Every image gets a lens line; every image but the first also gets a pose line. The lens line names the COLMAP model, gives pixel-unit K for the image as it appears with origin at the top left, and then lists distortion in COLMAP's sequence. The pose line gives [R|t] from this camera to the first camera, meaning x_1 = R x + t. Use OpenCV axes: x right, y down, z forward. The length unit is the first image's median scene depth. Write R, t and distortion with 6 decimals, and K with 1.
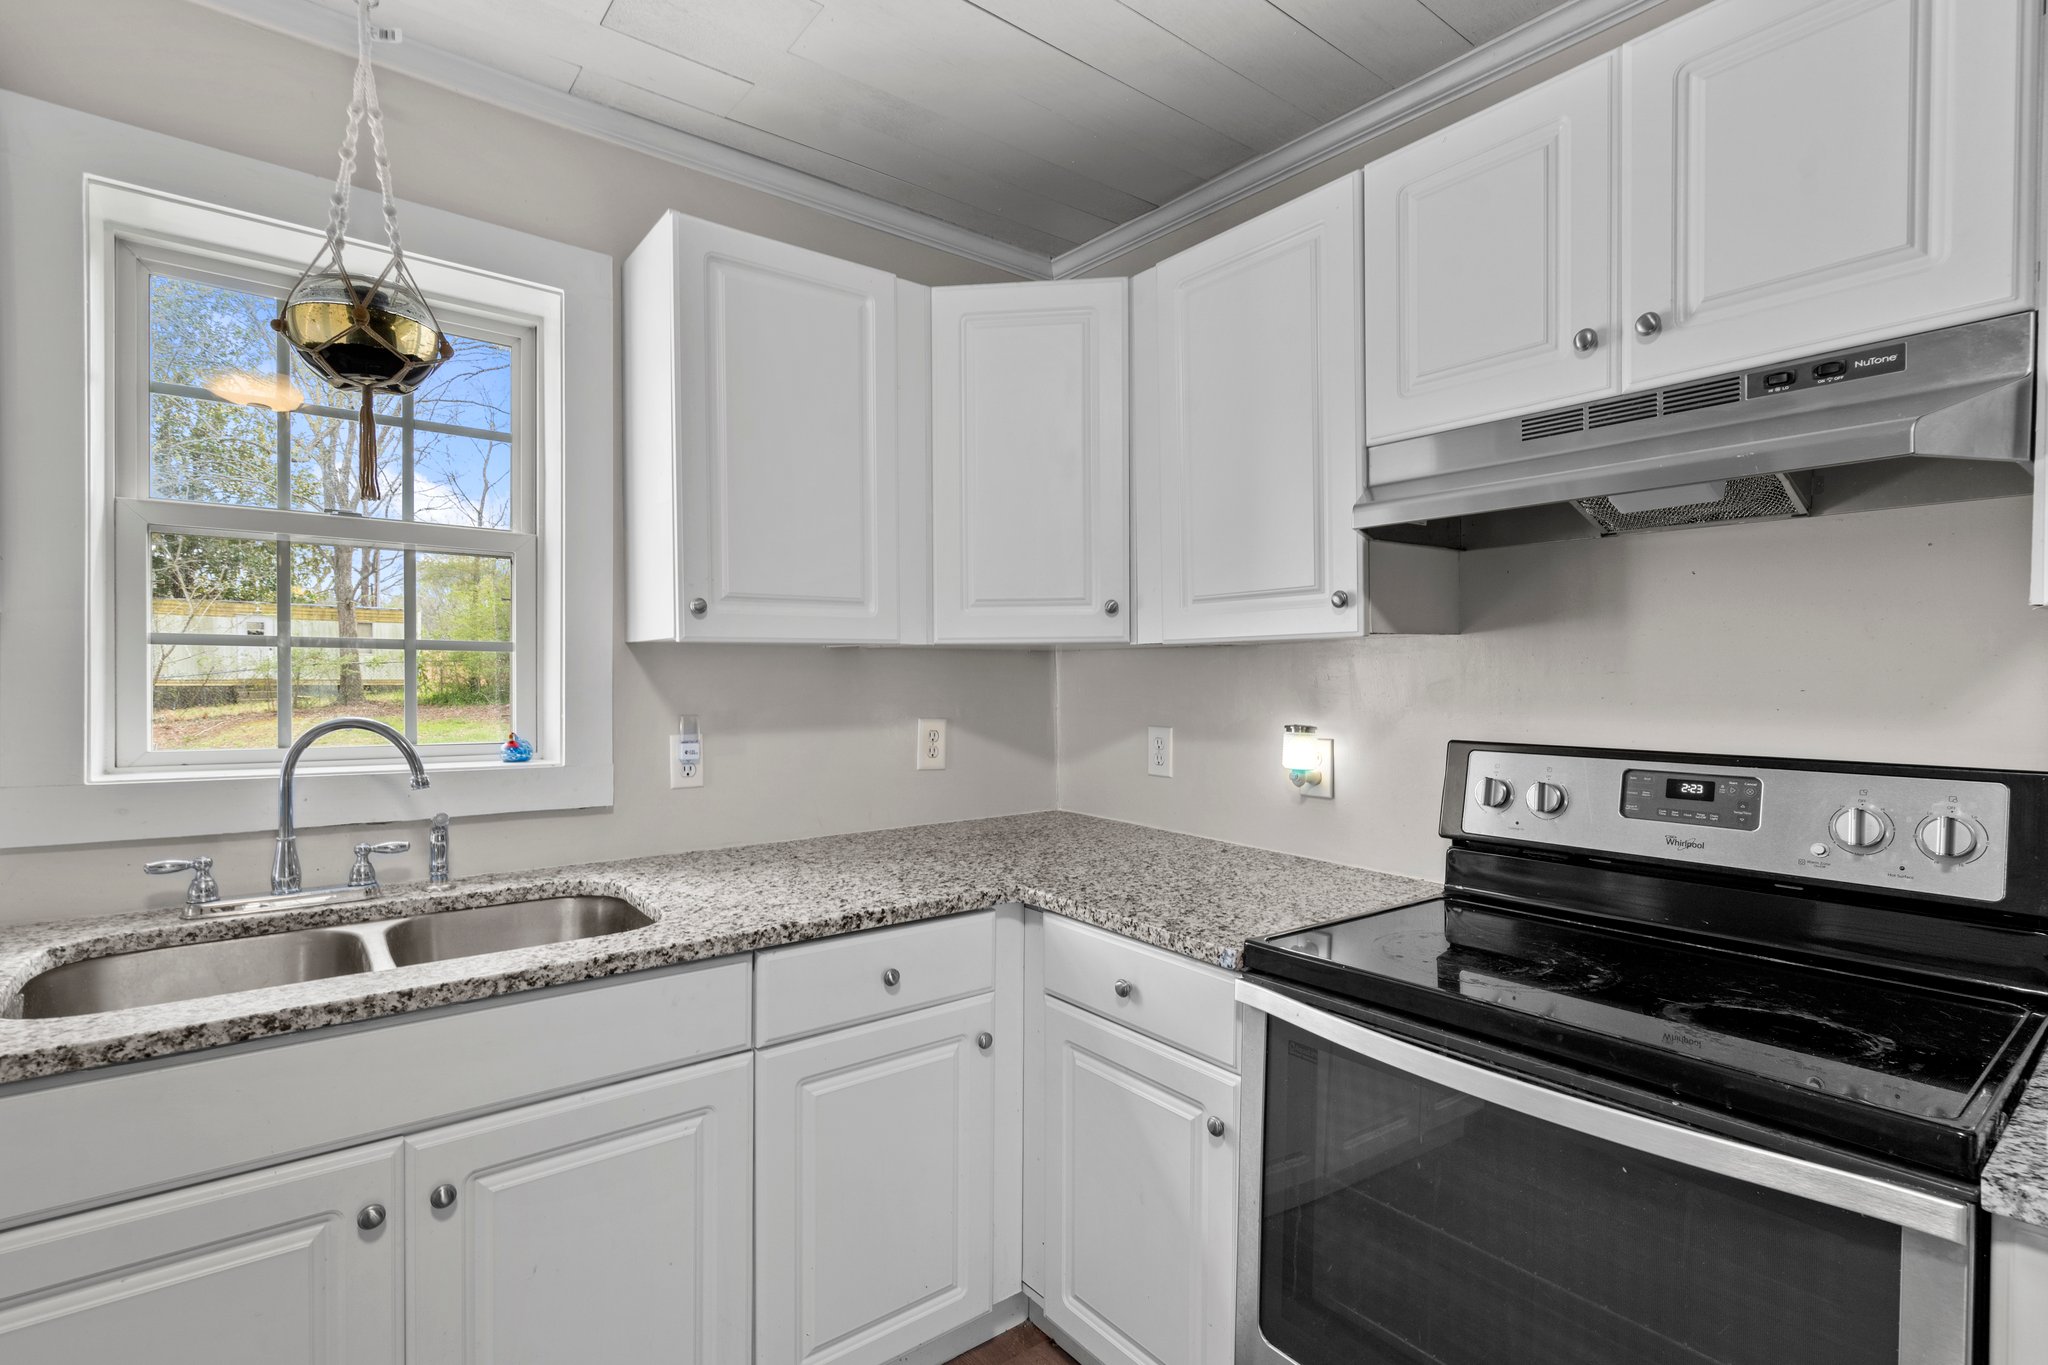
lens RADIAL K [[955.2, 0, 1023.5], [0, 955.2, 694.1], [0, 0, 1]] dist [0.001267, 0.000050]
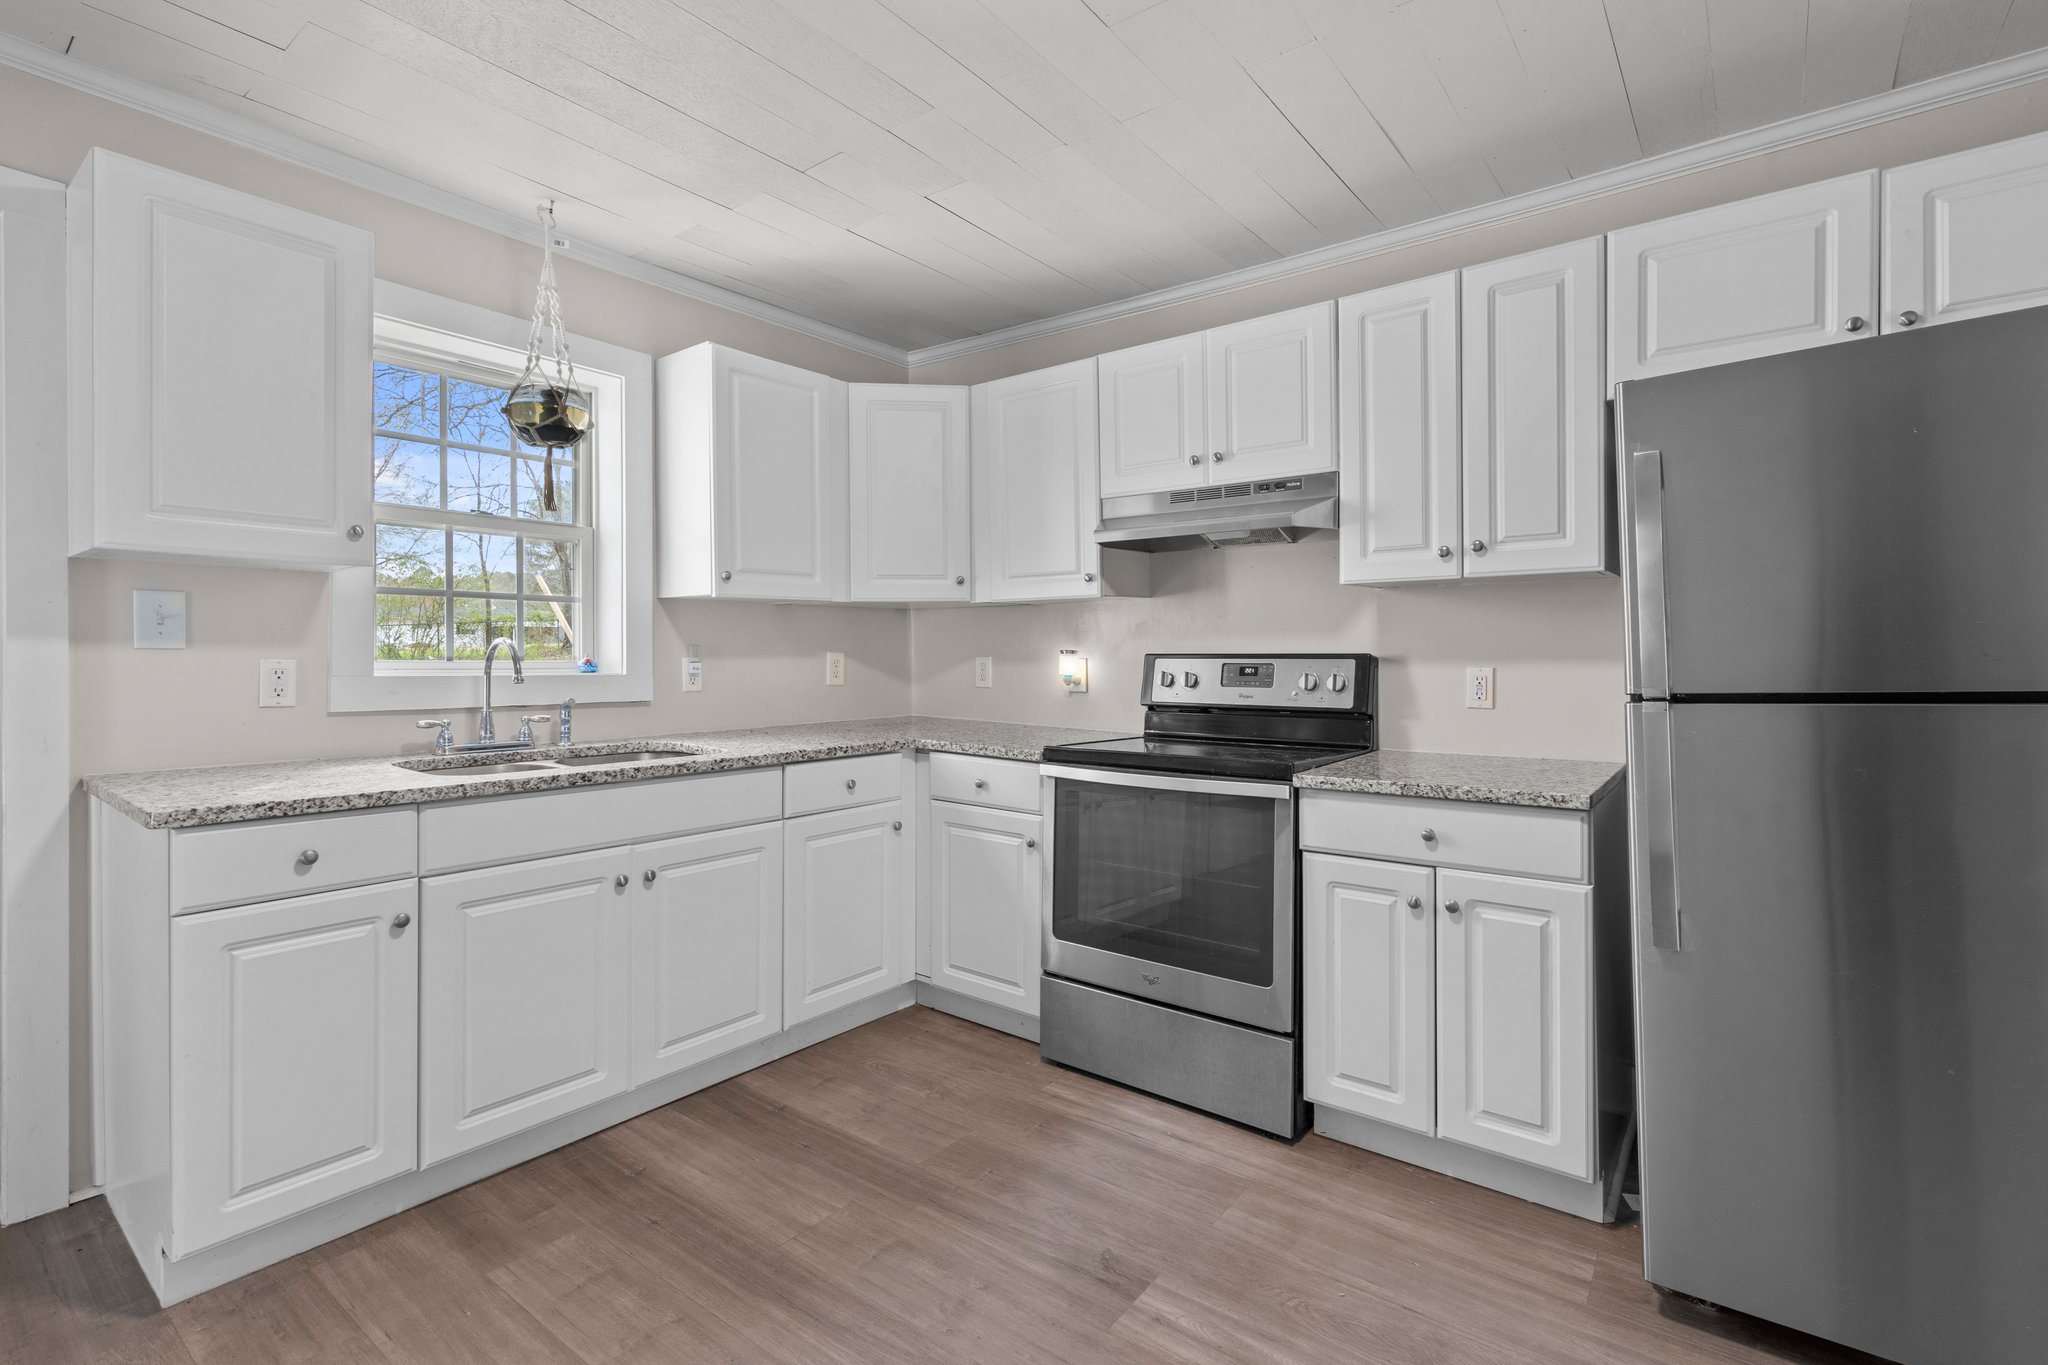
lens RADIAL K [[941.8, 0, 1031.4], [0, 941.8, 657.2], [0, 0, 1]] dist [0.002534, 0.000704]
pose [[0.969346, -0.004916, 0.245650, -0.242889], [0.007989, 0.999902, -0.011514, 0.080523], [-0.245570, 0.013124, 0.969290, -0.794166]]
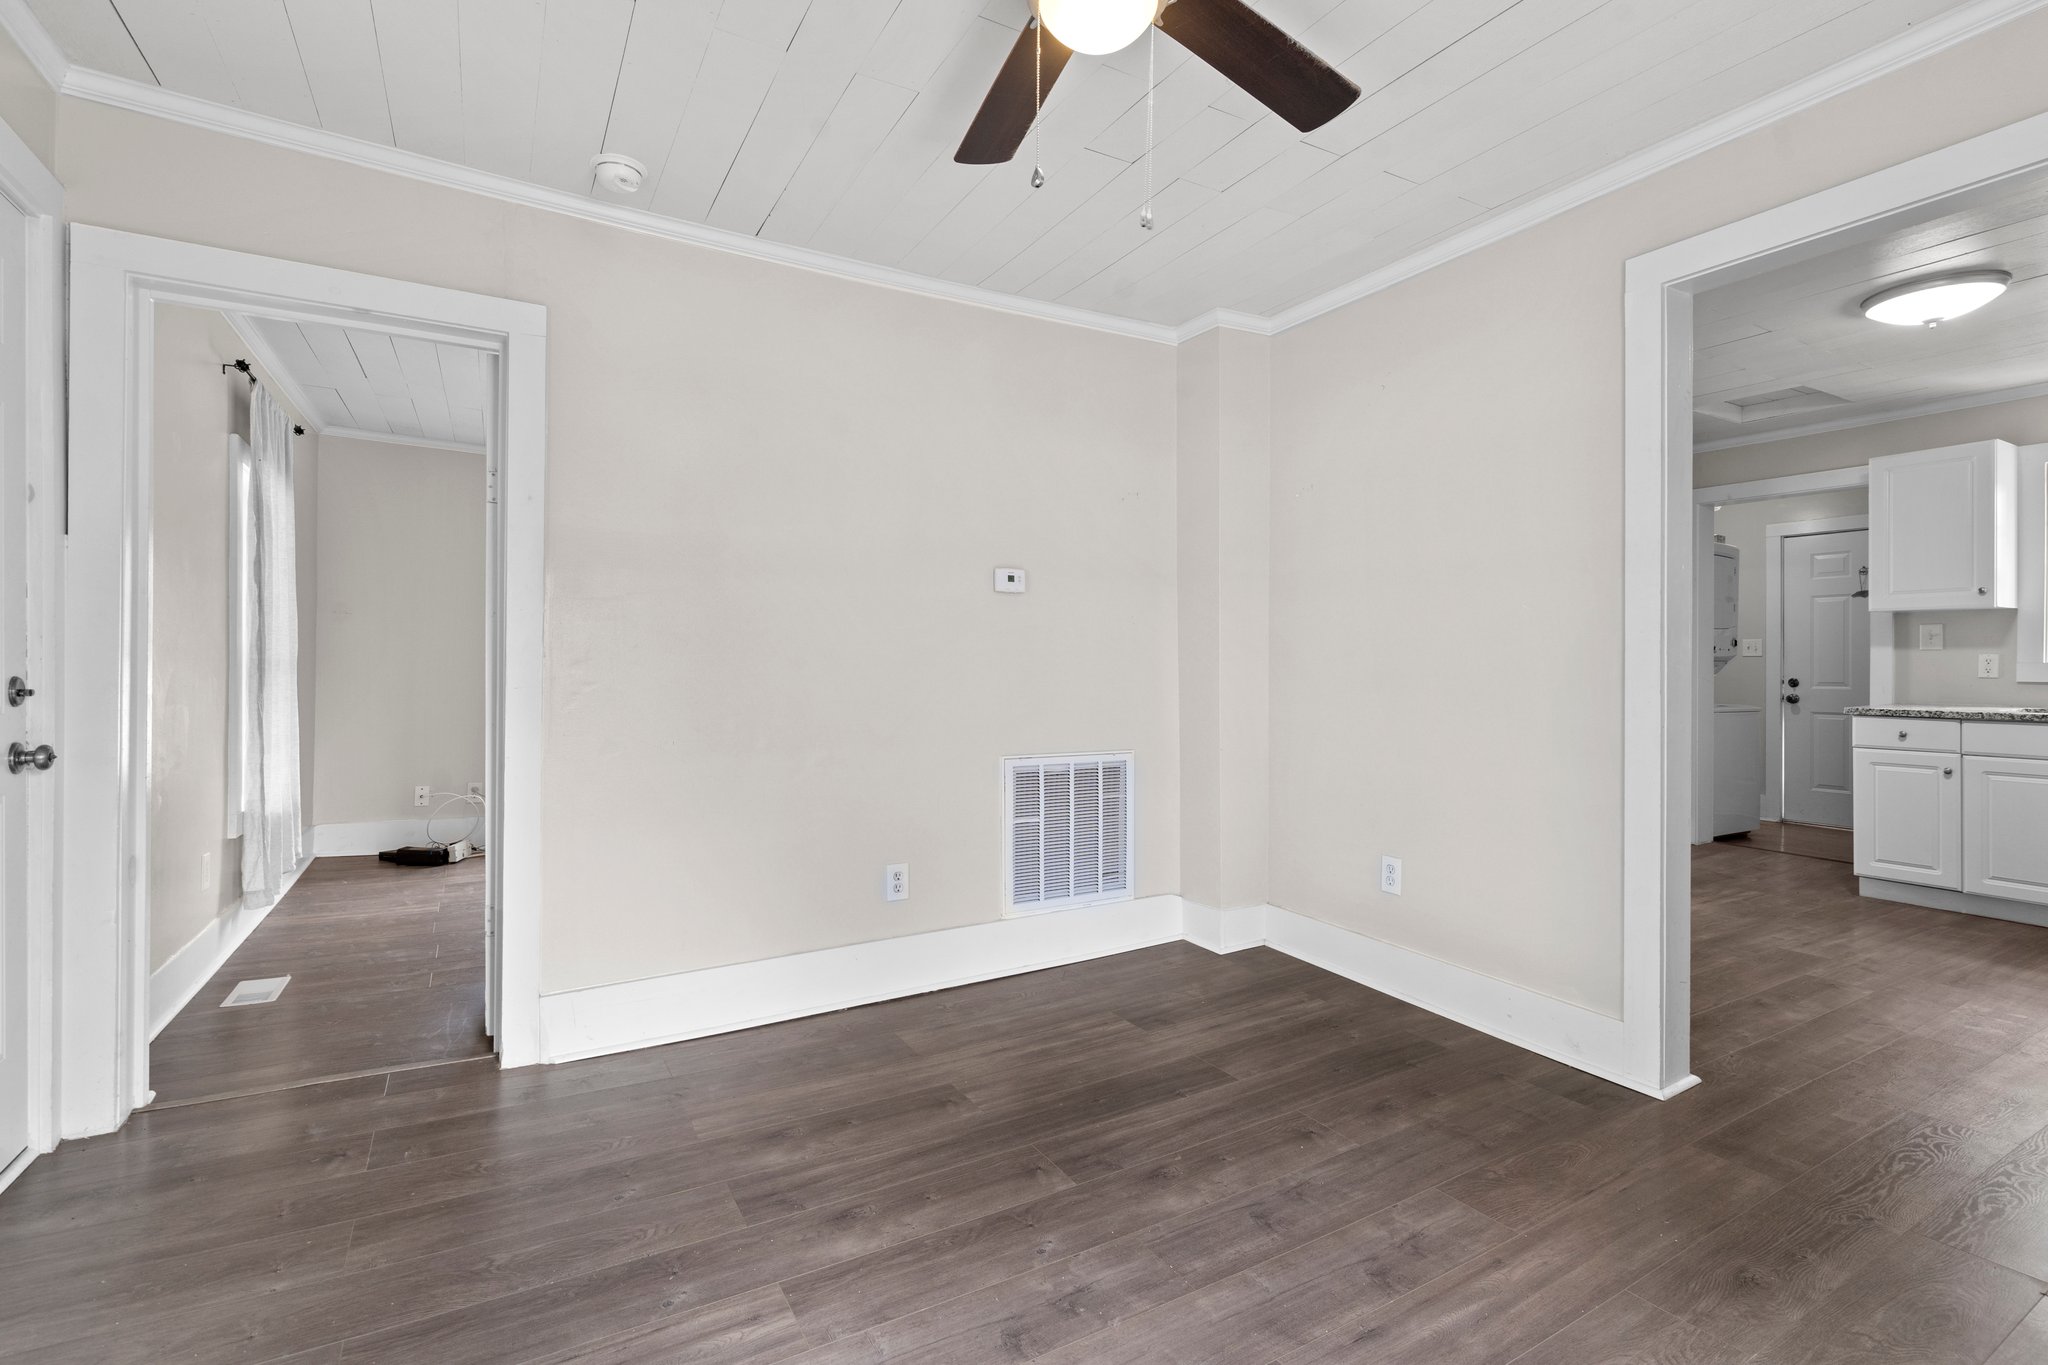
lens RADIAL K [[951.5, 0, 1034.2], [0, 951.5, 674.5], [0, 0, 1]] dist [0.002627, 0.000517]
pose [[-0.145435, 0.001218, -0.989367, 2.246229], [-0.011657, 0.999928, 0.002944, 0.144477], [0.989299, 0.011961, -0.145410, -1.568377]]
